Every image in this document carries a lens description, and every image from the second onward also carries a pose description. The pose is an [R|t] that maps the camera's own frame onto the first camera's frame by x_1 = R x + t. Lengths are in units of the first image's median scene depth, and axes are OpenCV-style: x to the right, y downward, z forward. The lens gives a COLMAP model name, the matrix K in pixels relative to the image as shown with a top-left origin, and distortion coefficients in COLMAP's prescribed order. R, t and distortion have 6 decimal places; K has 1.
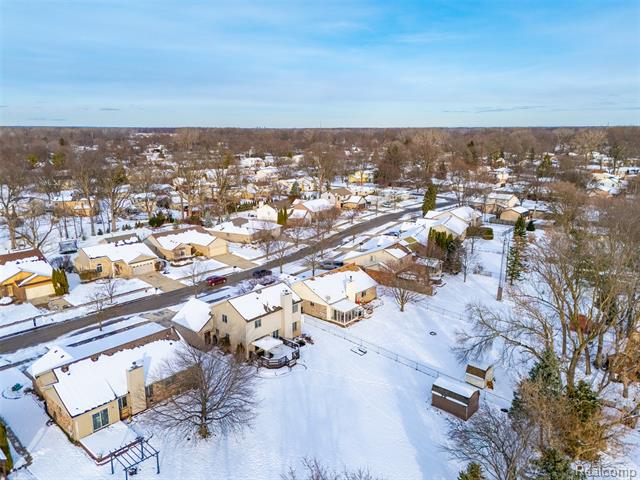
lens RADIAL K [[463.8, 0, 323.9], [0, 463.8, 240.7], [0, 0, 1]] dist [0.068810, -0.057362]
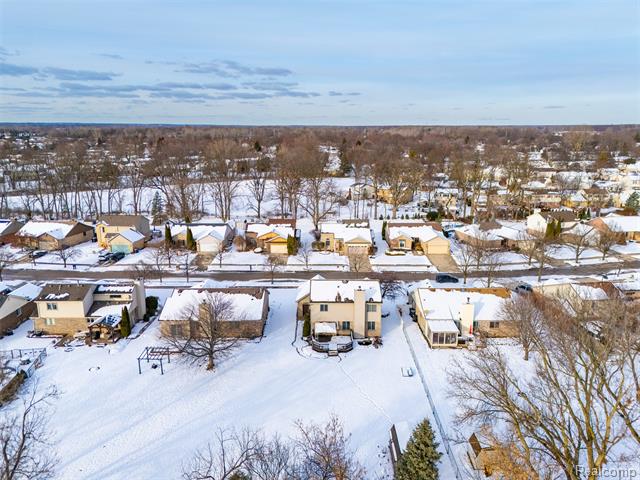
lens RADIAL K [[463.8, 0, 314.8], [0, 463.8, 239.8], [0, 0, 1]] dist [0.068810, -0.057362]
pose [[0.653987, 0.176645, -0.735593, 0.440493], [-0.175412, 0.981265, 0.079688, -0.042712], [0.735888, 0.076917, 0.672720, 0.179118]]
